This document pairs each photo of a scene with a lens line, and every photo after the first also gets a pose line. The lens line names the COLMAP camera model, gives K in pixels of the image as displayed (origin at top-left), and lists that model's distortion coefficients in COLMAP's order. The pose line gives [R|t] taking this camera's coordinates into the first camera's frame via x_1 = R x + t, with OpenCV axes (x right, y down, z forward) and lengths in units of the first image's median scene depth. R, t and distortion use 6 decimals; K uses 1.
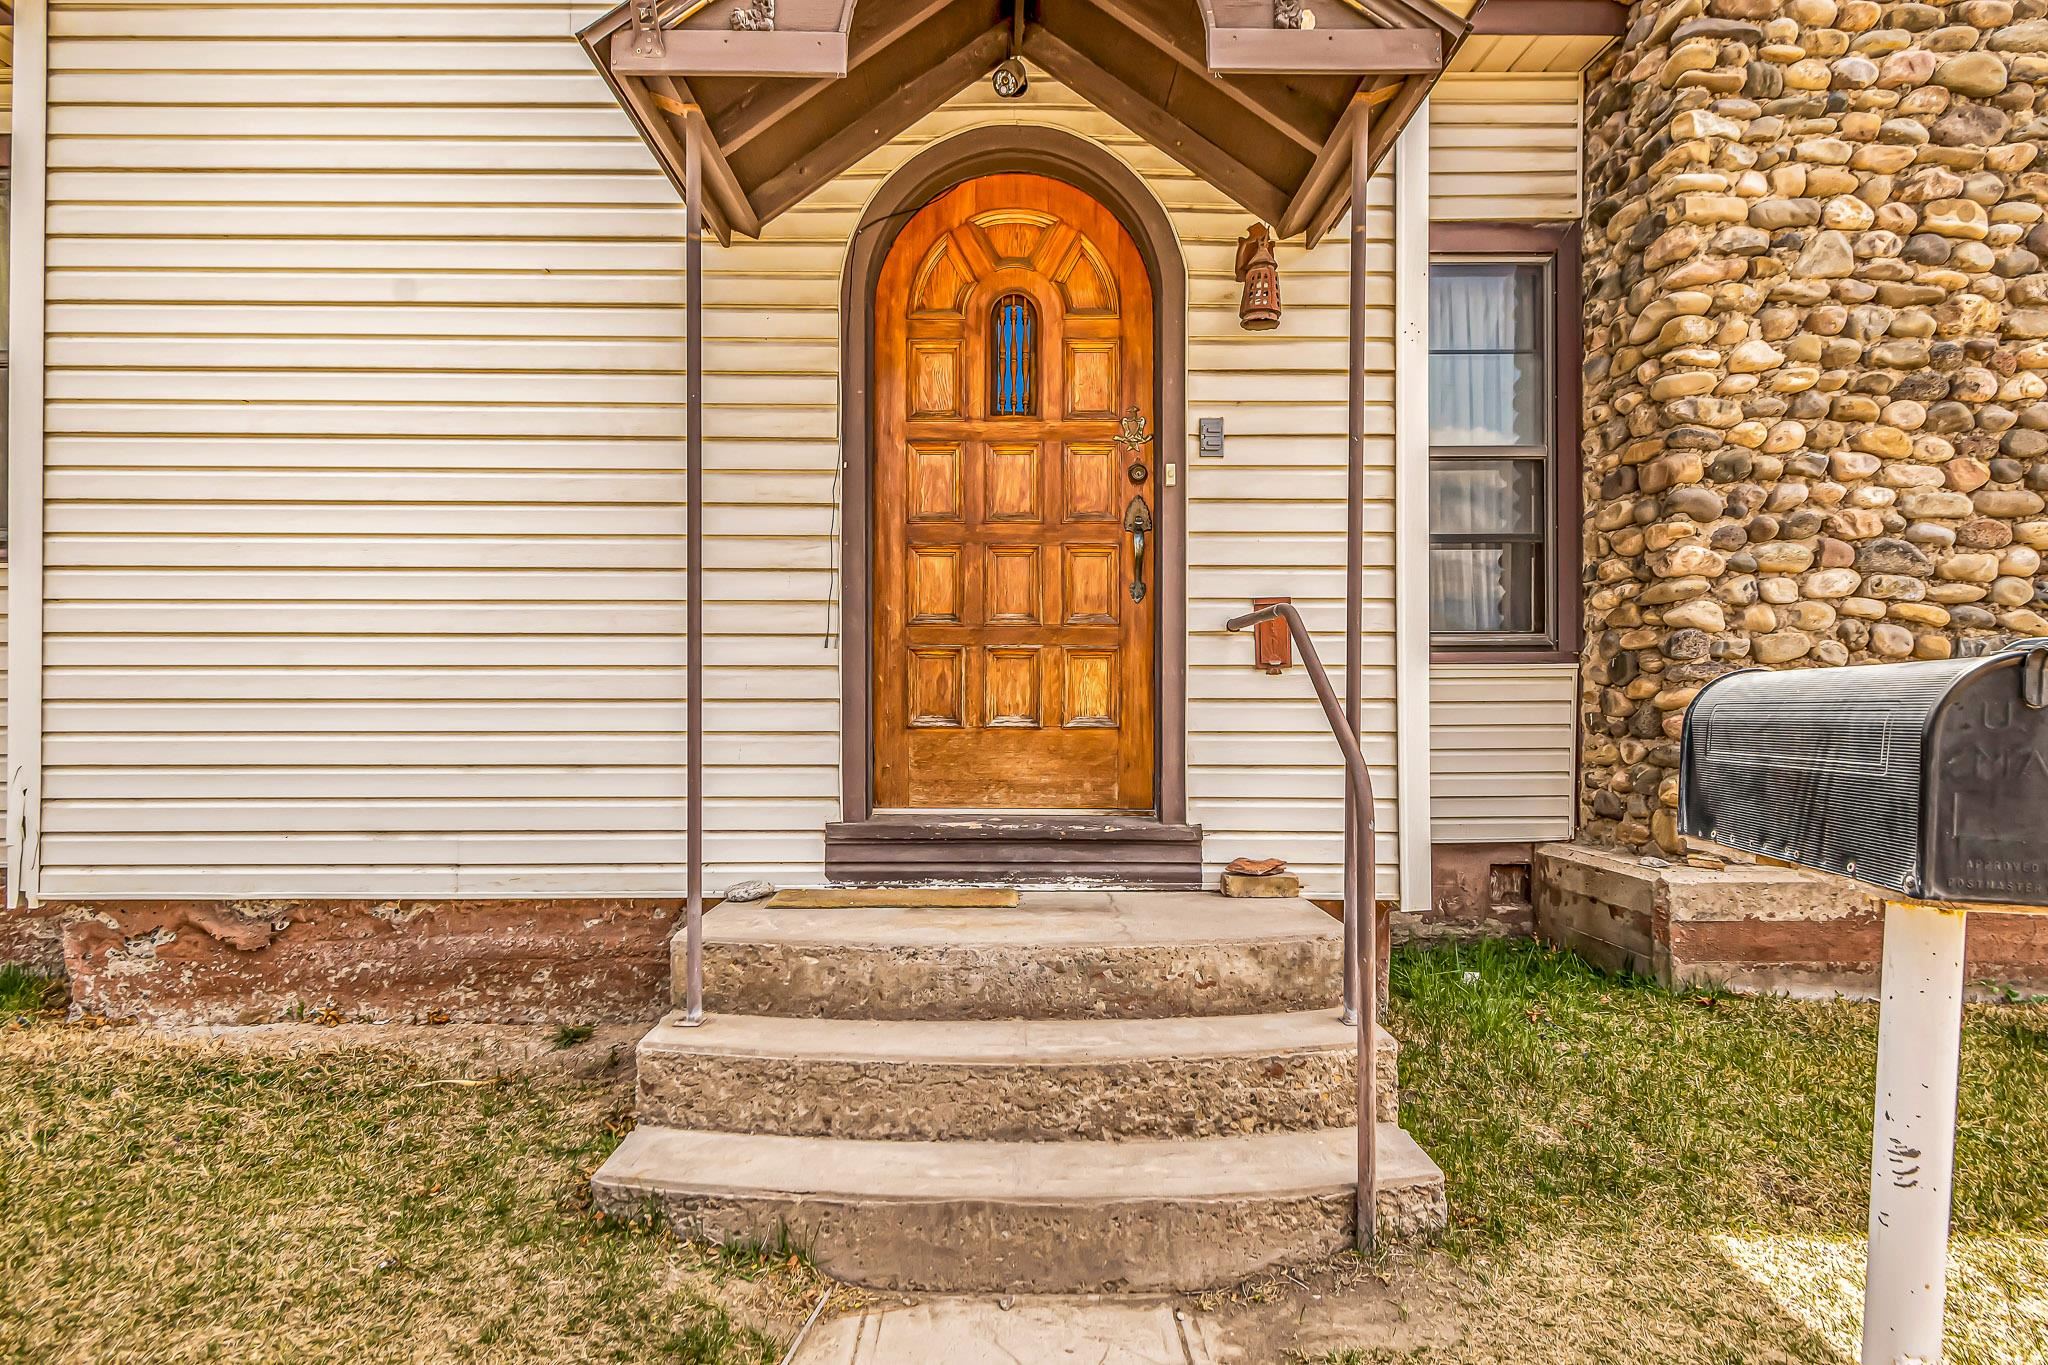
lens RADIAL K [[1045.7, 0, 1021.0], [0, 1045.7, 696.6], [0, 0, 1]] dist [-0.000622, -0.000536]
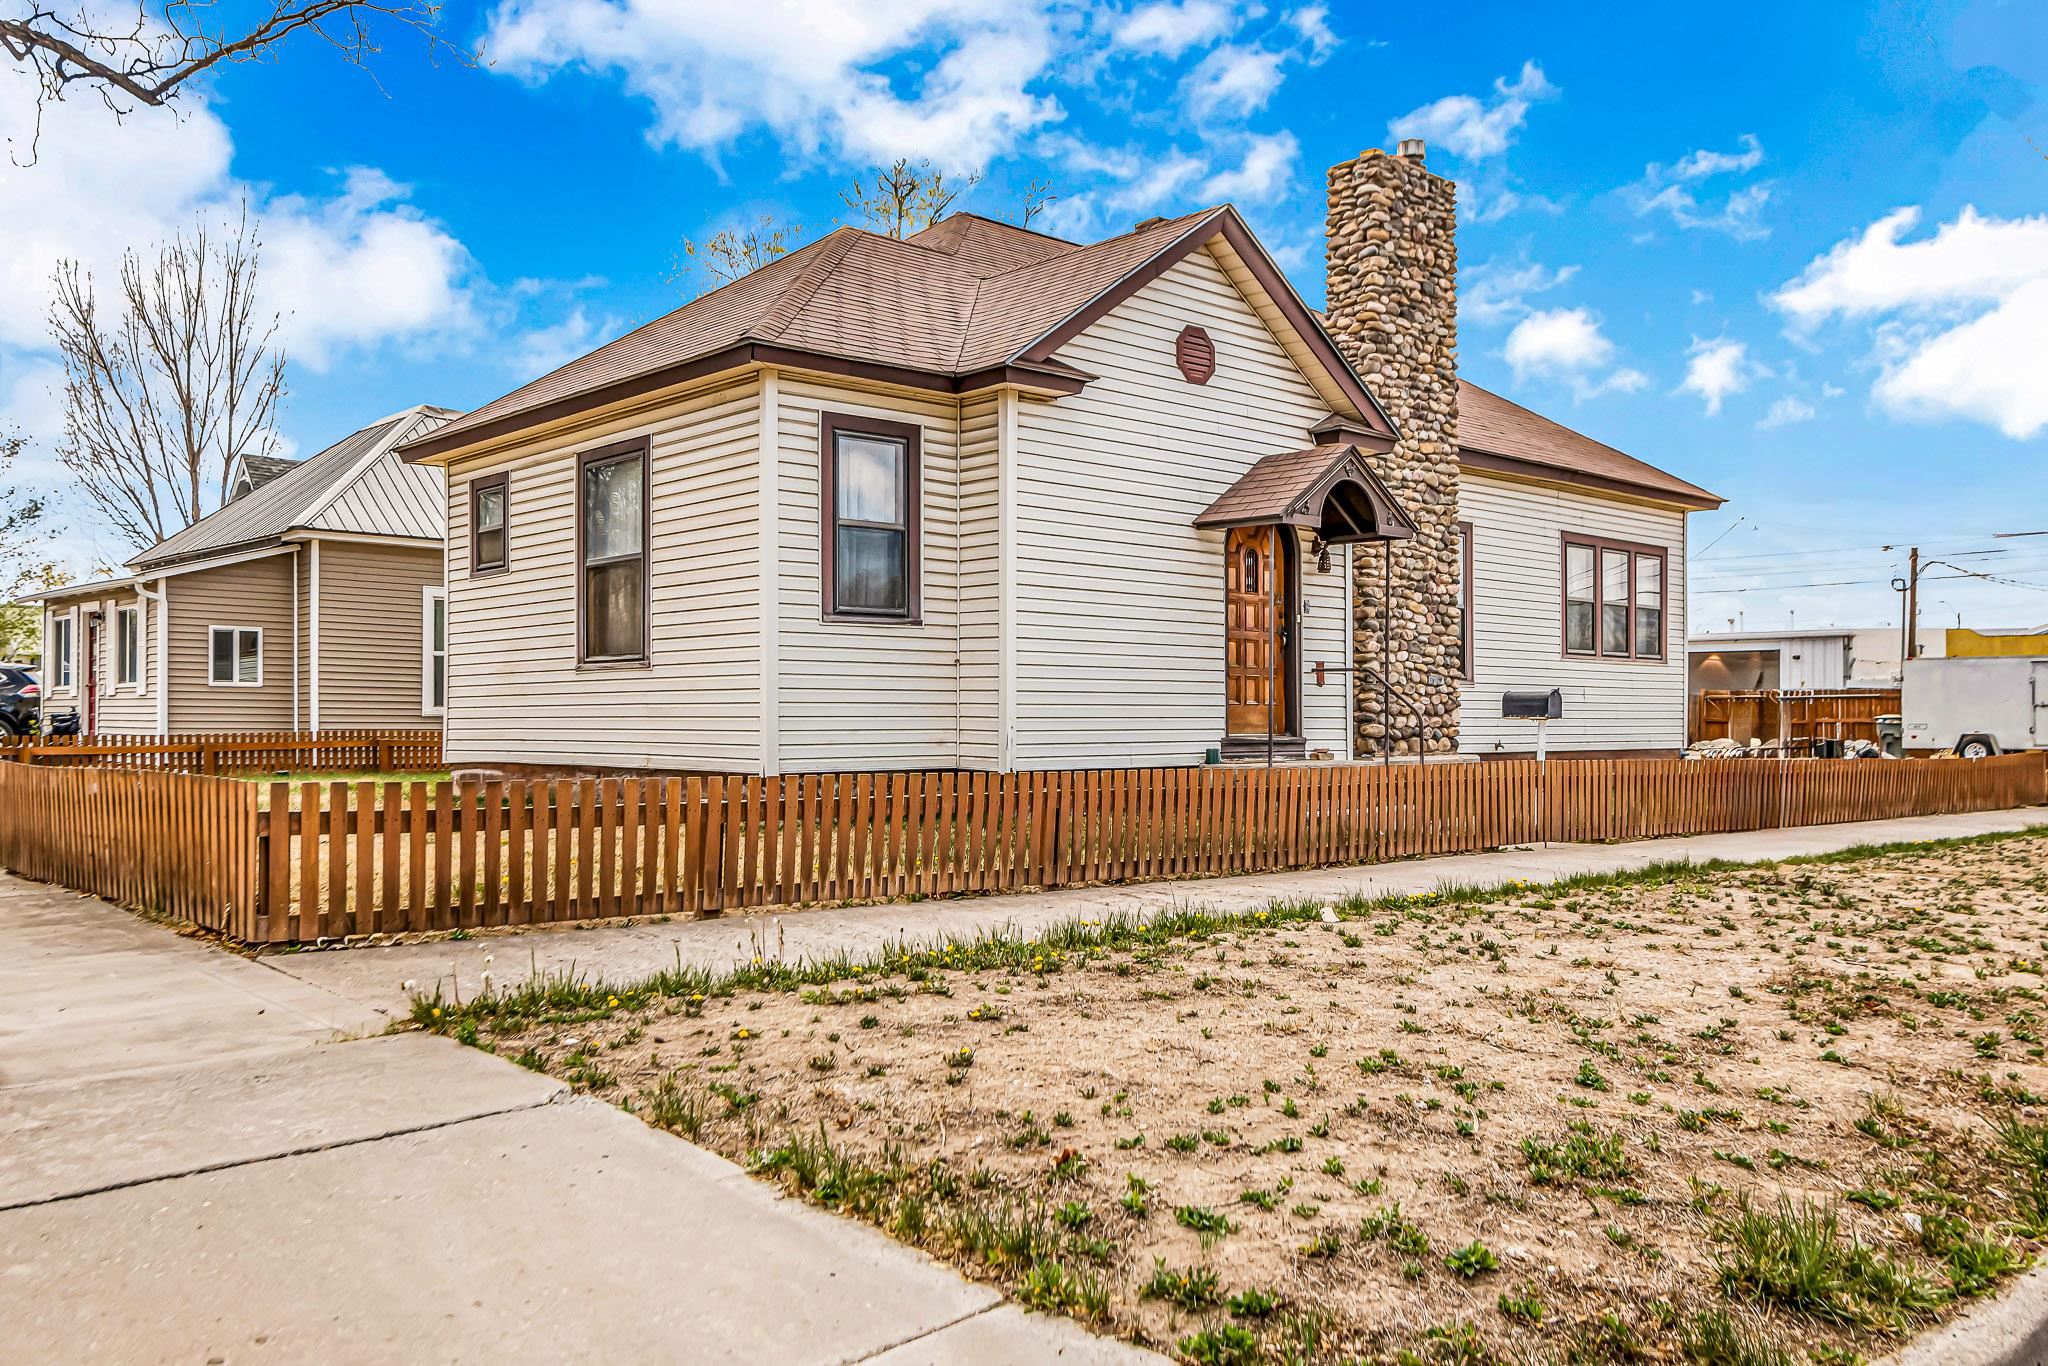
lens RADIAL K [[1651.3, 0, 1025.3], [0, 1651.3, 690.3], [0, 0, 1]] dist [-0.002110, -0.007166]
pose [[0.737084, 0.009939, 0.675728, -2.970256], [0.000136, 0.999890, -0.014856, 0.048911], [-0.675801, 0.011043, 0.737002, -1.583888]]
